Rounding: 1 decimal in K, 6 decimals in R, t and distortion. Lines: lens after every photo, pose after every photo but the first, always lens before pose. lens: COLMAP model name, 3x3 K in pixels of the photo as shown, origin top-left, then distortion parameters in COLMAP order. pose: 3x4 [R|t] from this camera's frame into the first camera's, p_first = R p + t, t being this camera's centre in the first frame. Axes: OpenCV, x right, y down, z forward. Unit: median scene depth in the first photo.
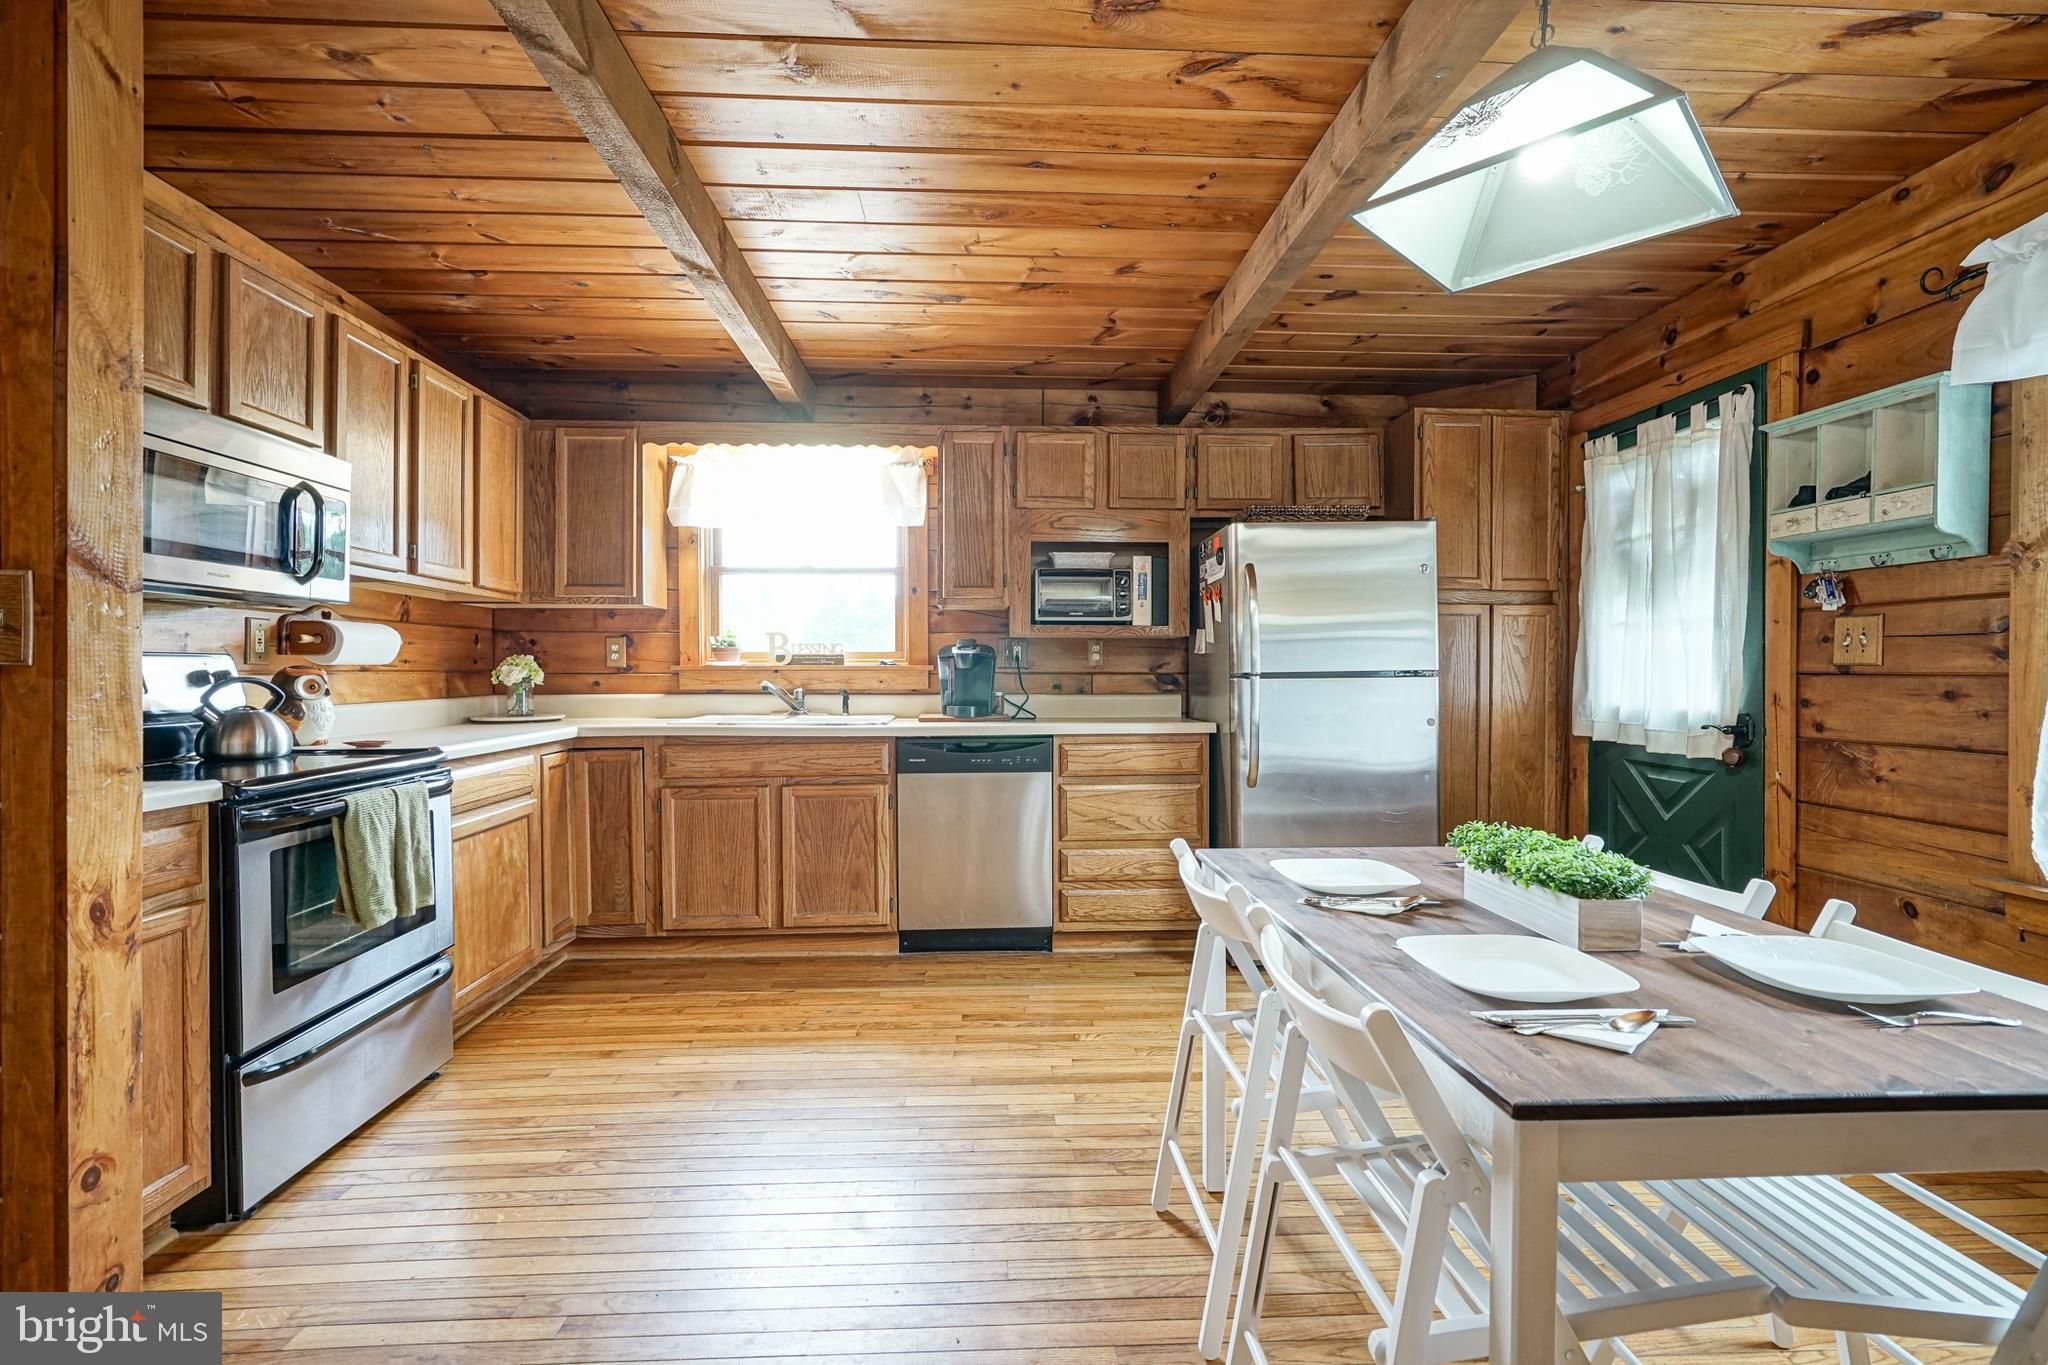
lens RADIAL K [[956.0, 0, 1045.9], [0, 956.0, 680.2], [0, 0, 1]] dist [-0.003077, -0.000009]
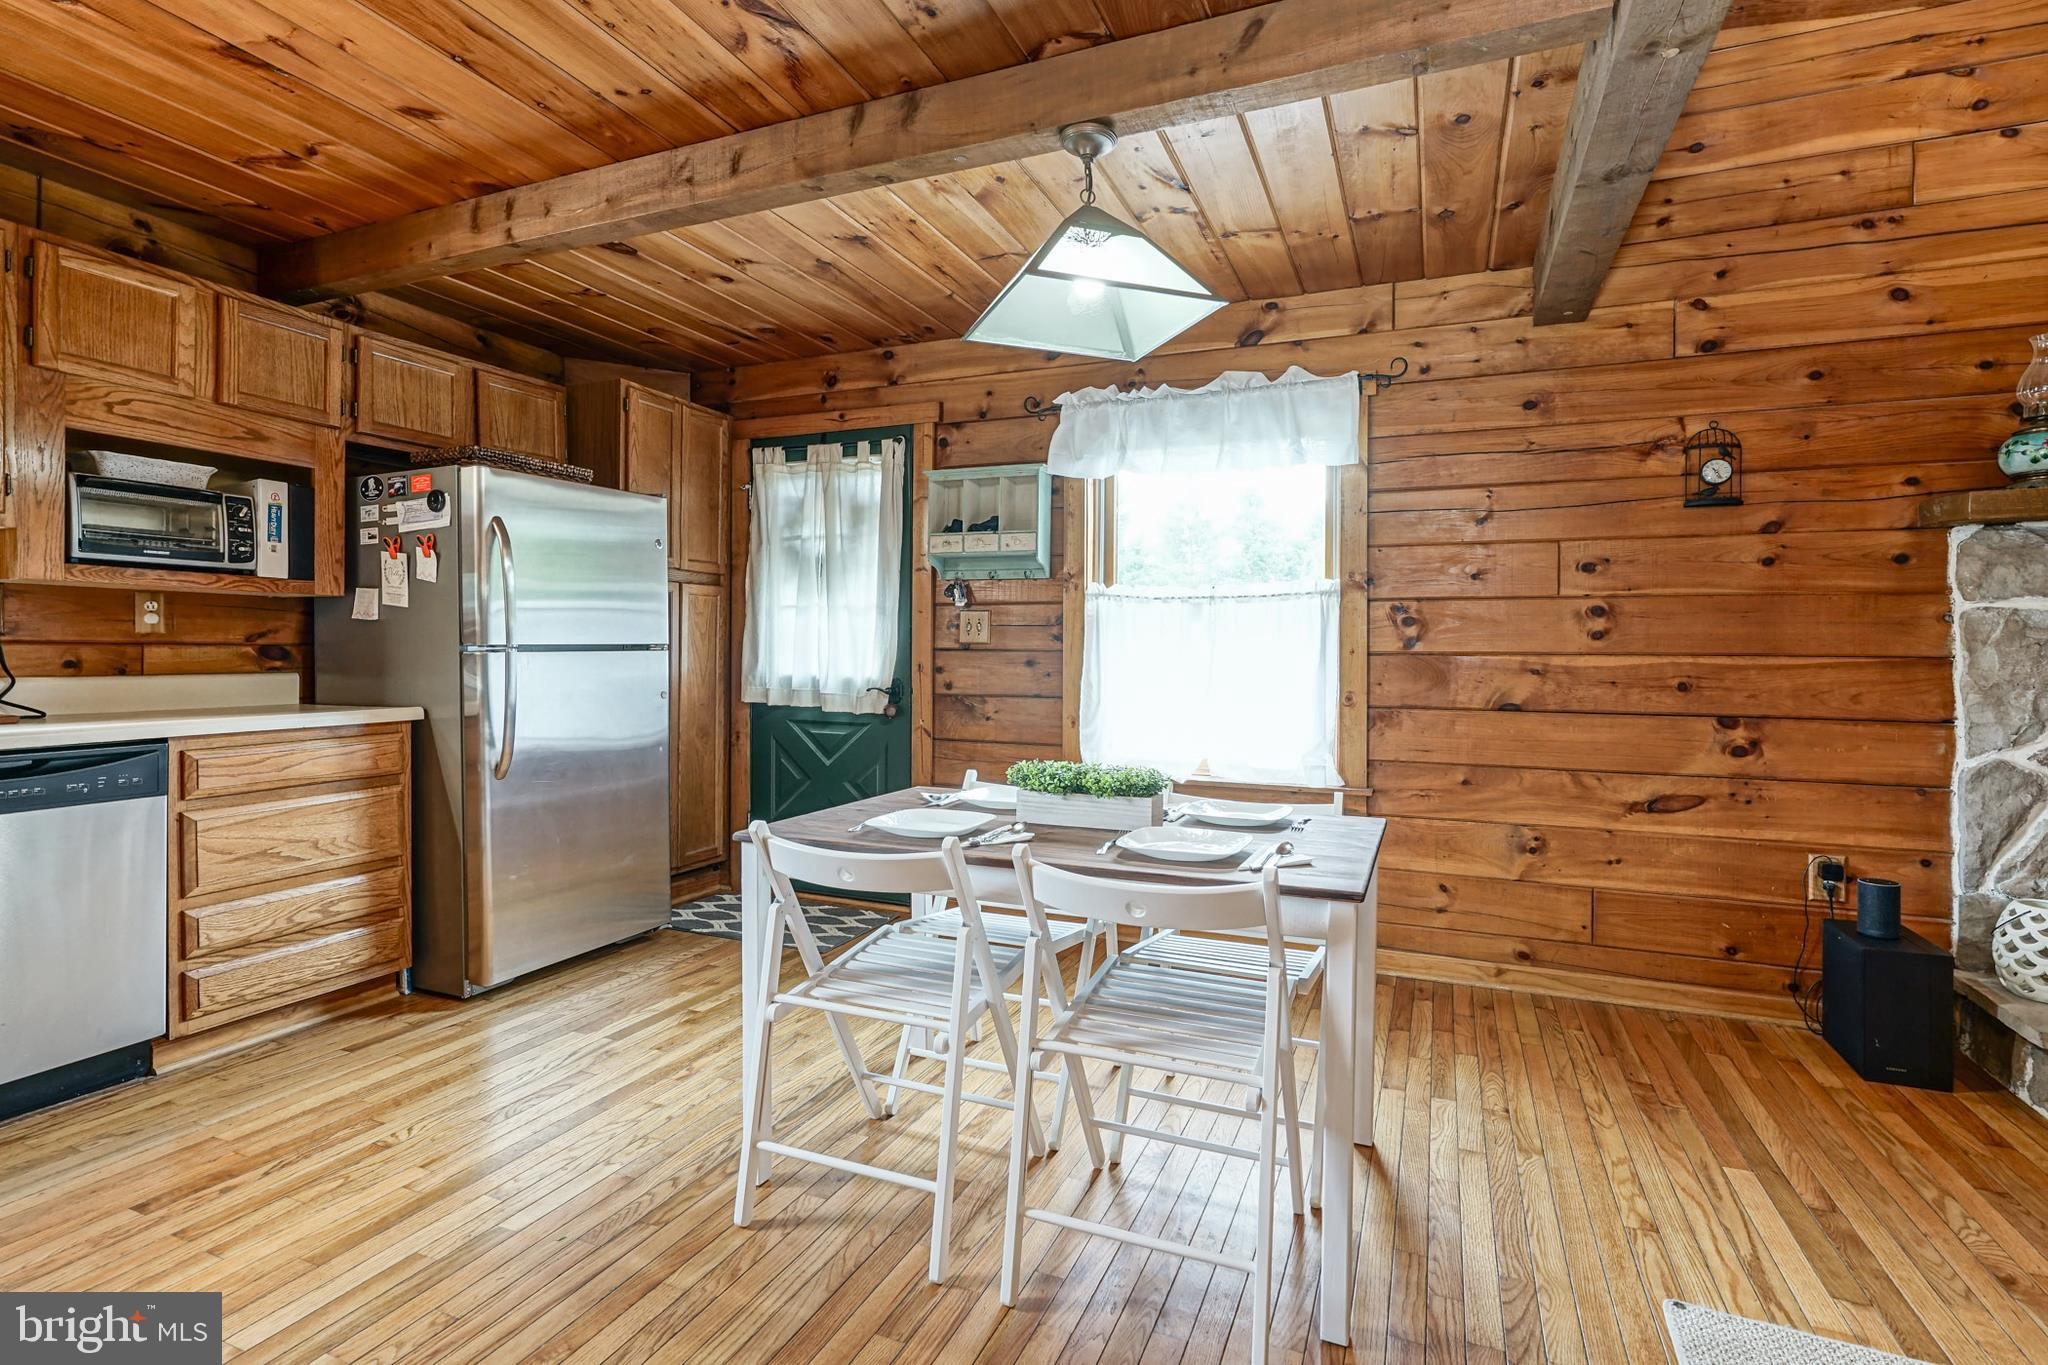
lens RADIAL K [[941.0, 0, 1052.4], [0, 941.0, 657.7], [0, 0, 1]] dist [-0.001487, 0.001026]
pose [[0.429820, -0.003388, 0.902908, -0.322769], [0.000465, 0.999994, 0.003532, 0.000887], [-0.902915, -0.001099, 0.429819, 0.190791]]
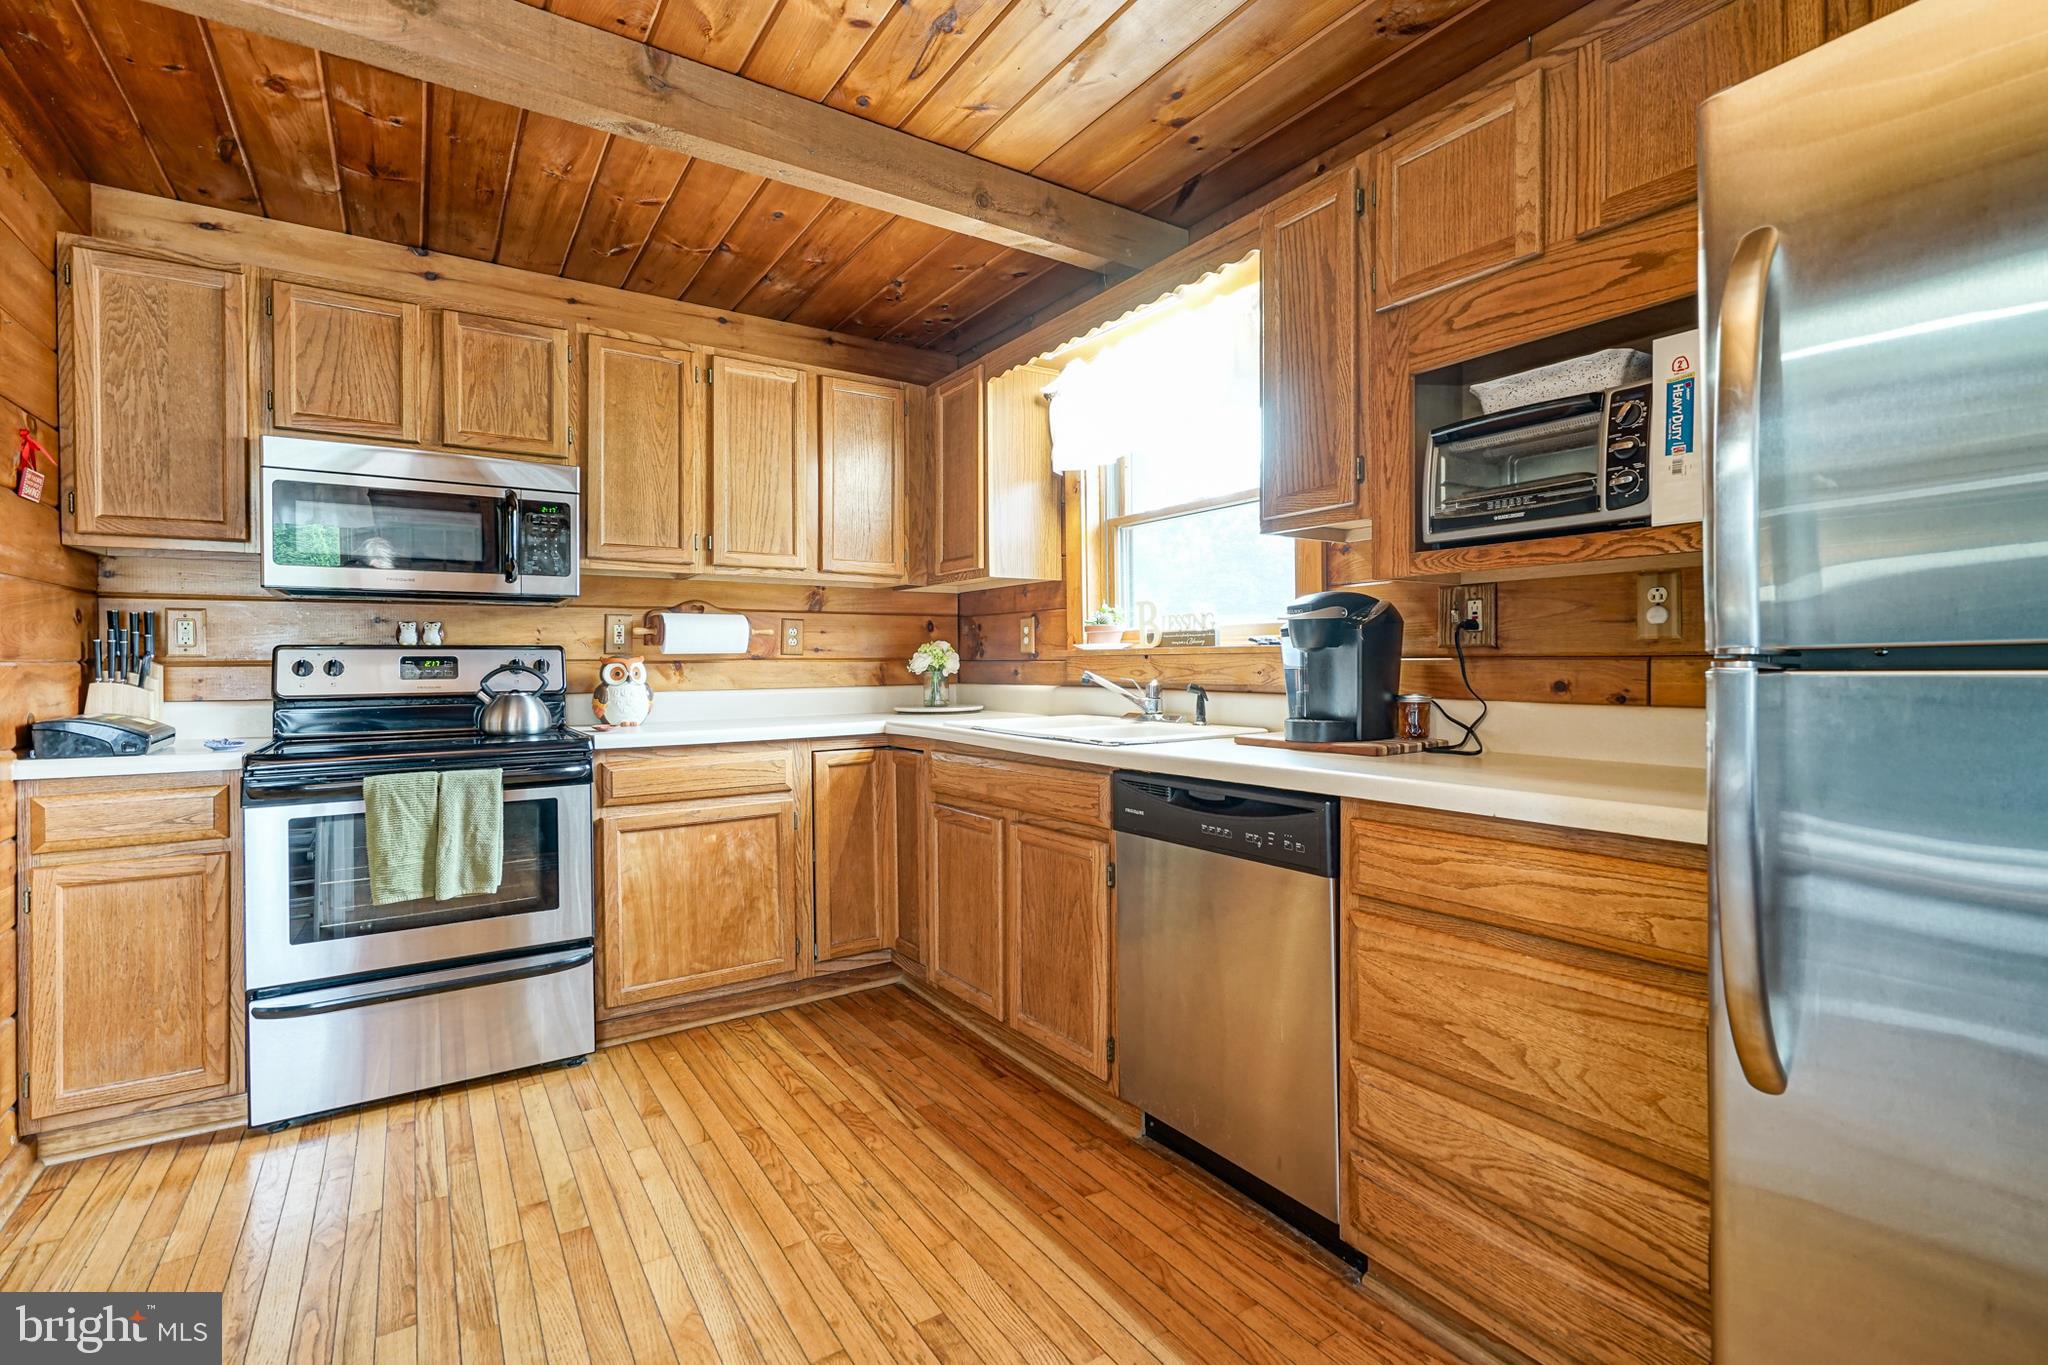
lens RADIAL K [[957.2, 0, 1018.0], [0, 957.2, 665.0], [0, 0, 1]] dist [-0.003360, 0.000284]
pose [[0.479088, 0.000072, -0.877767, 0.339080], [-0.002176, 0.999997, -0.001106, -0.002589], [0.877764, 0.002440, 0.479087, 0.681786]]
